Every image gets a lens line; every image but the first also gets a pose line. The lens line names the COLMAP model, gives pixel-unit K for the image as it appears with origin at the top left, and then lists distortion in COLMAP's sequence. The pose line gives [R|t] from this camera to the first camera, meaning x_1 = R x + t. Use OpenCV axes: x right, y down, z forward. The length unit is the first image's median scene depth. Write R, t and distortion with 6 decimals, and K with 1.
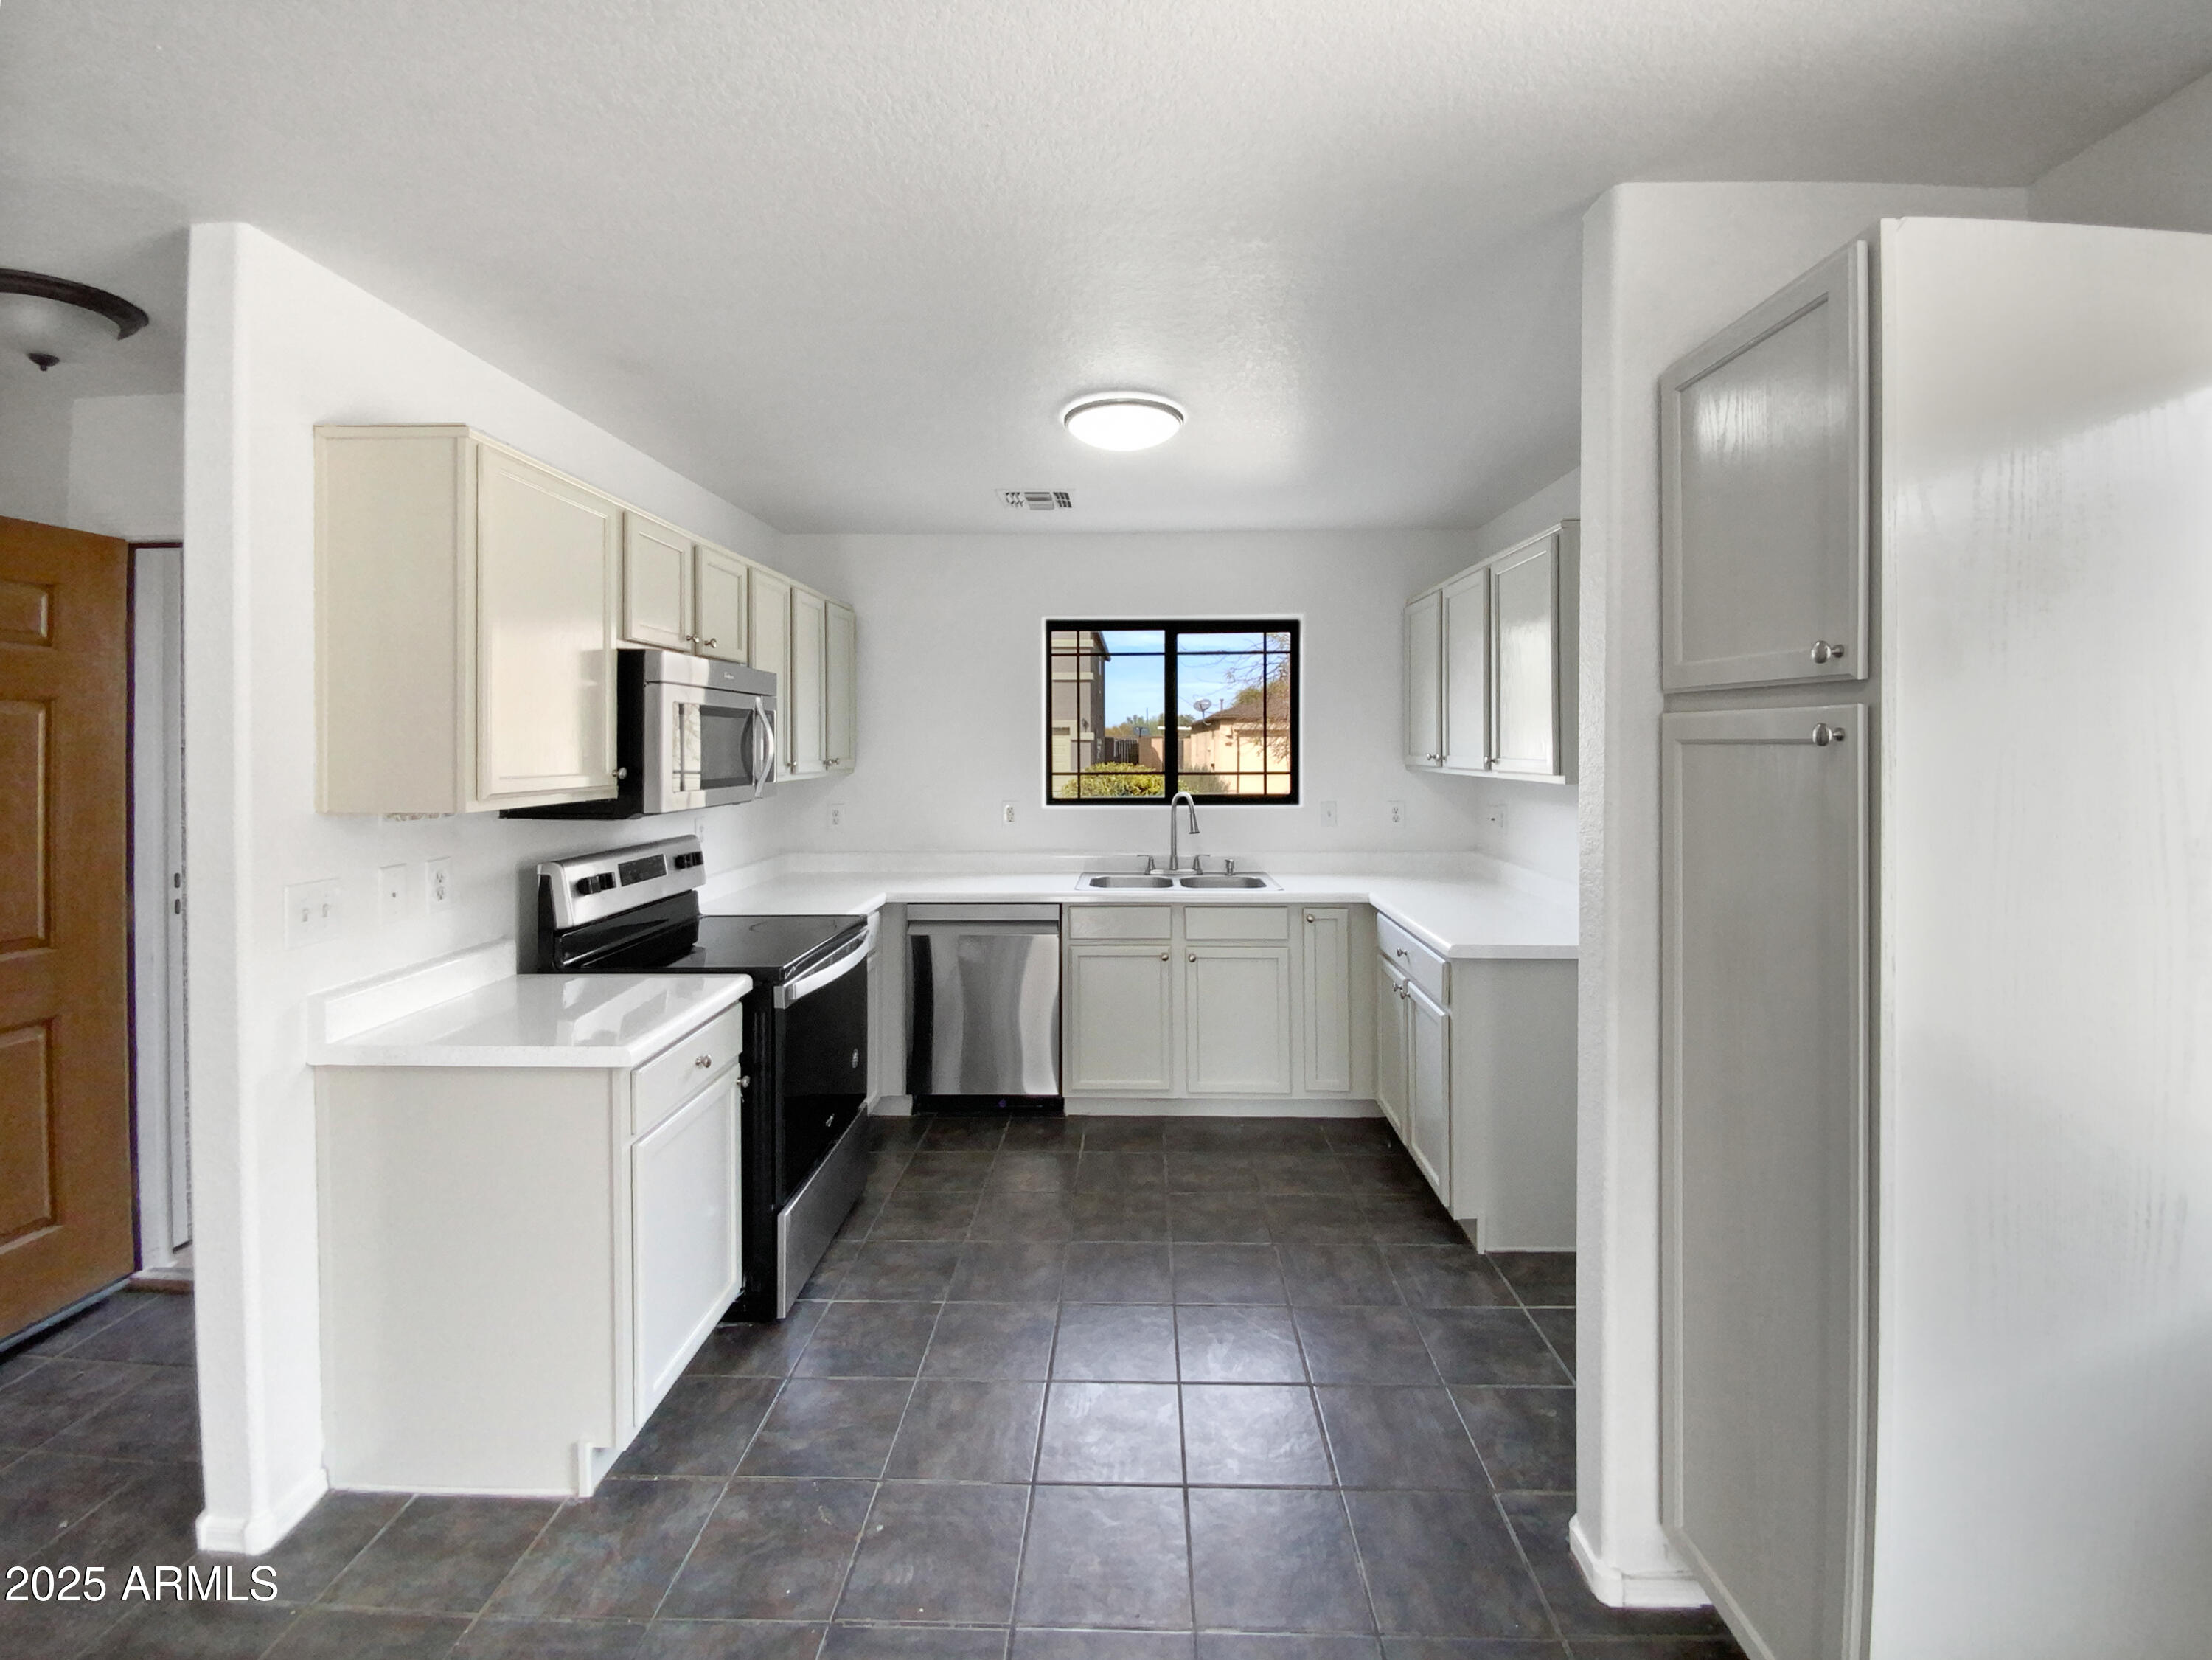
lens RADIAL K [[1004.0, 0, 1102.5], [0, 1004.0, 744.9], [0, 0, 1]] dist [0.001428, -0.000075]
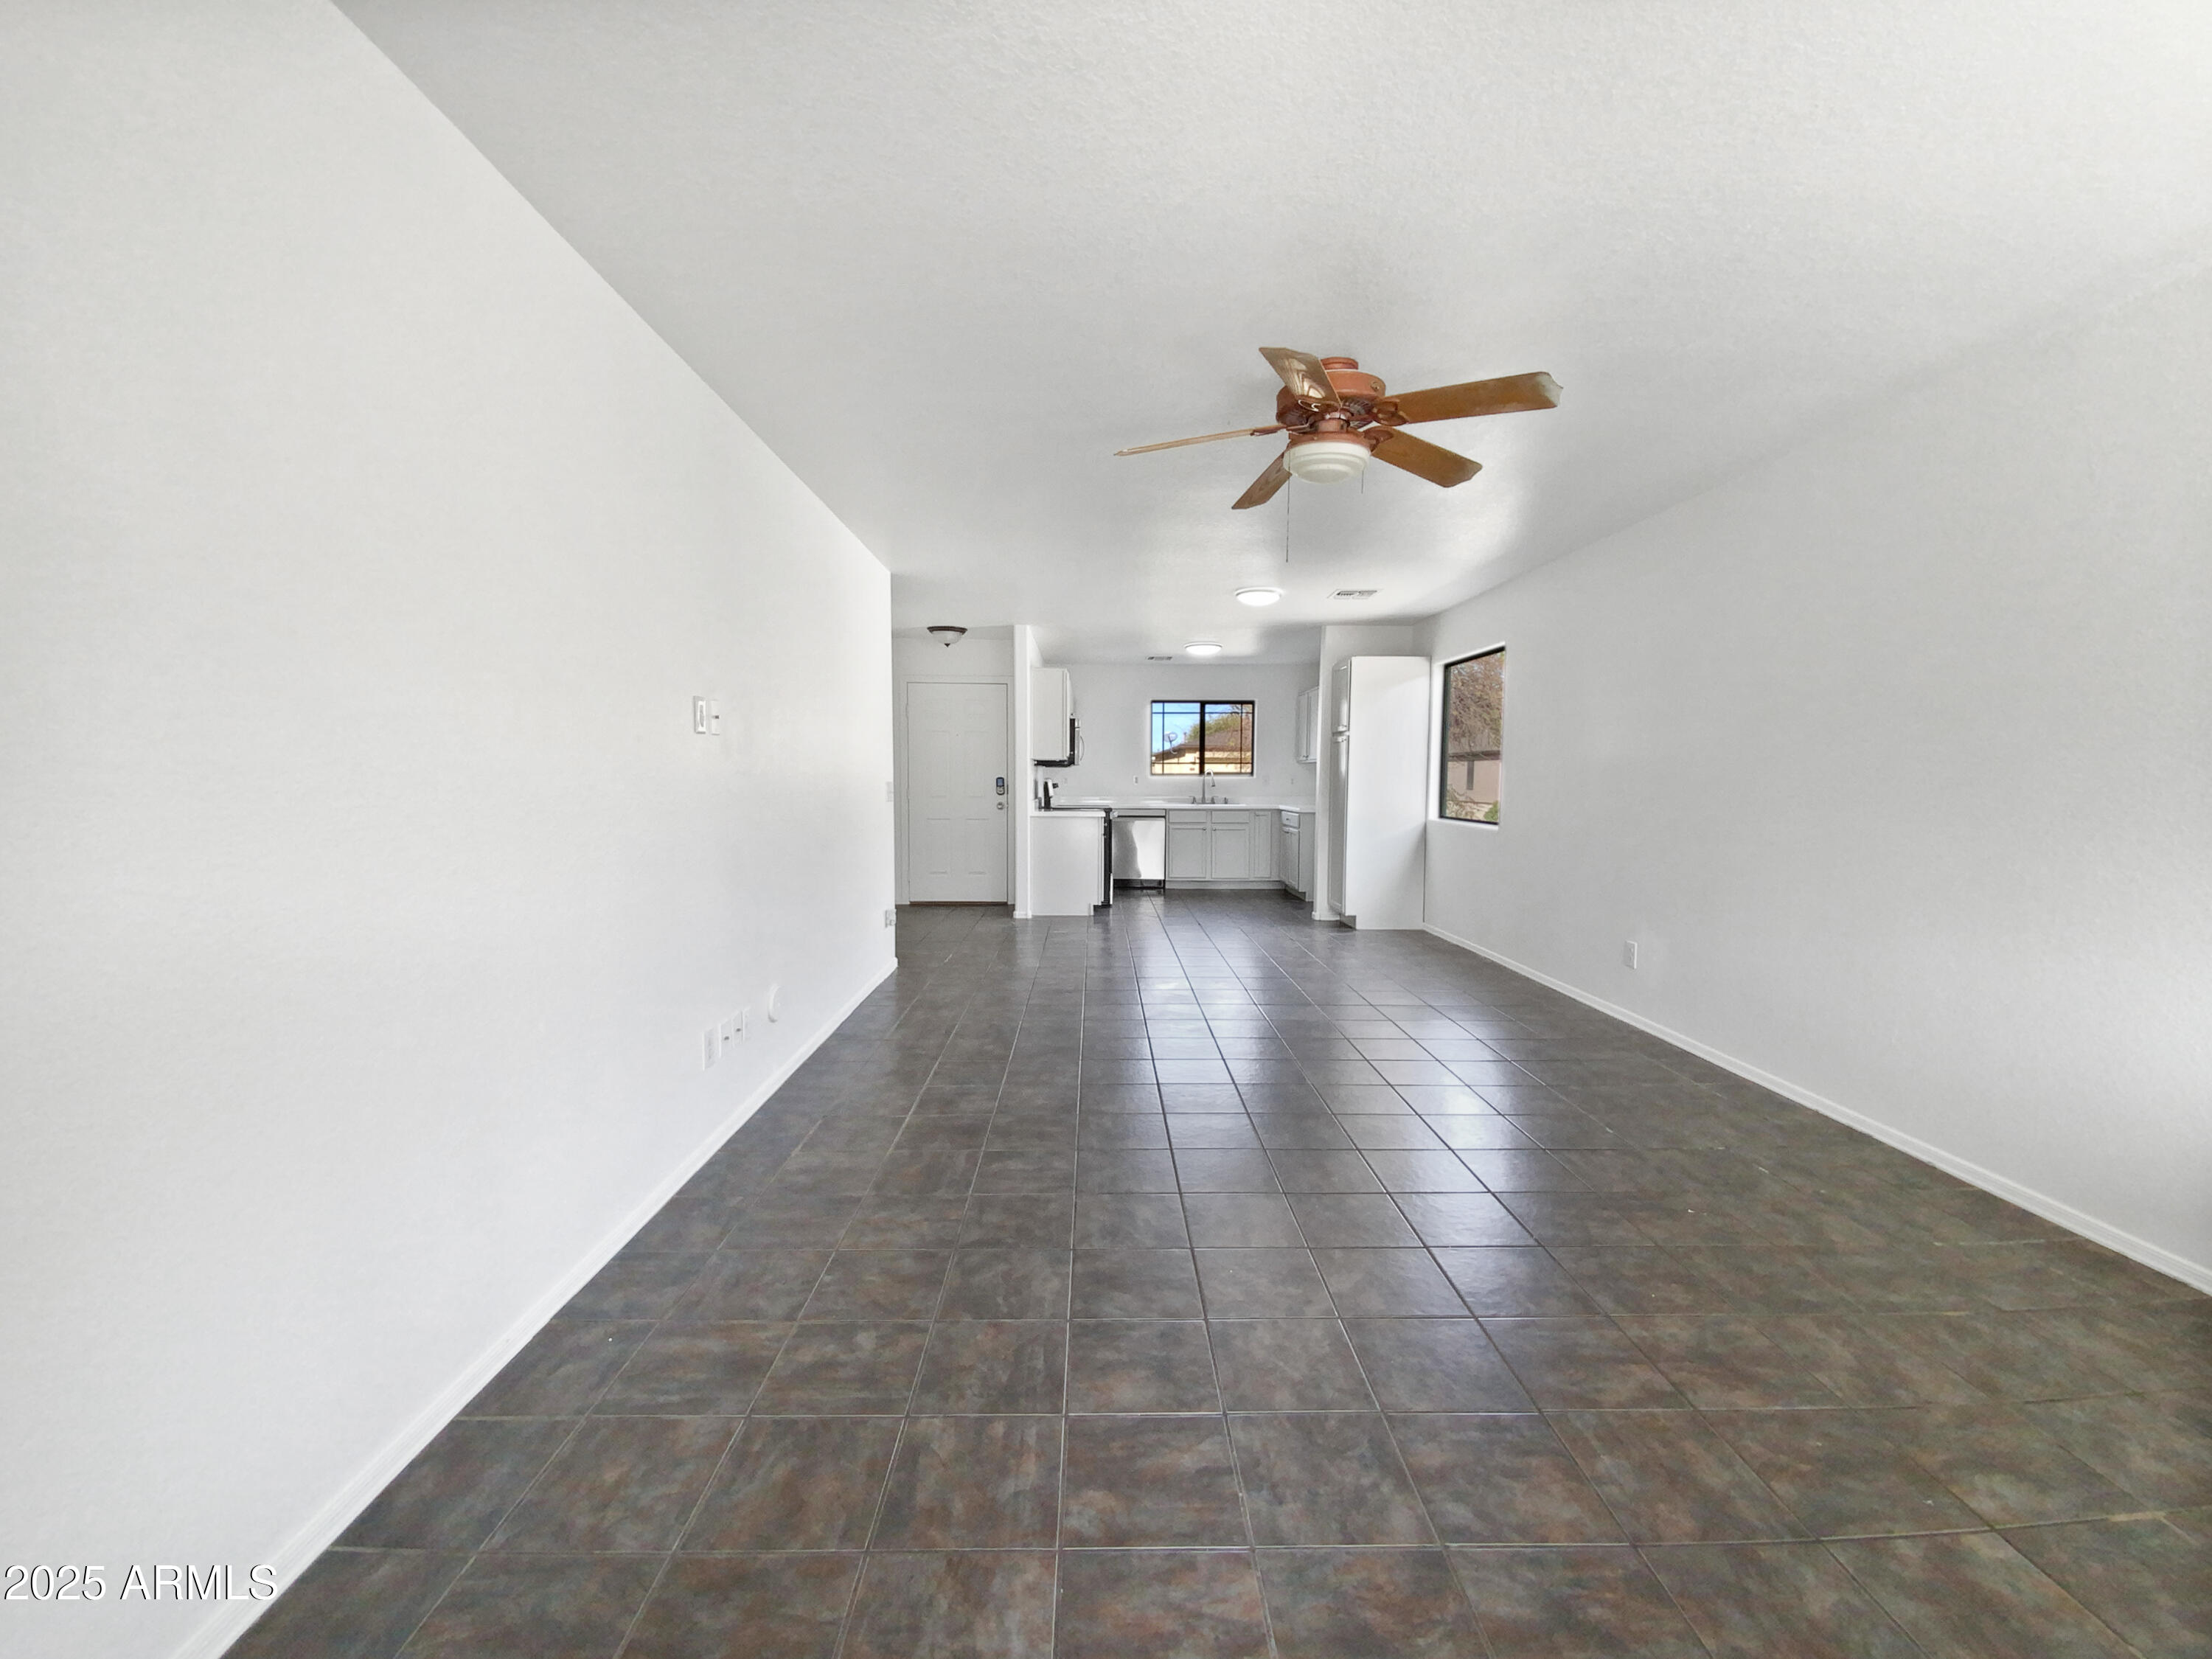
lens RADIAL K [[997.6, 0, 1096.8], [0, 997.6, 825.2], [0, 0, 1]] dist [0.003686, -0.000346]
pose [[0.999339, 0.003119, 0.036218, -0.321834], [-0.004890, 0.998792, 0.048903, 0.071615], [-0.036022, -0.049048, 0.998147, -1.655639]]
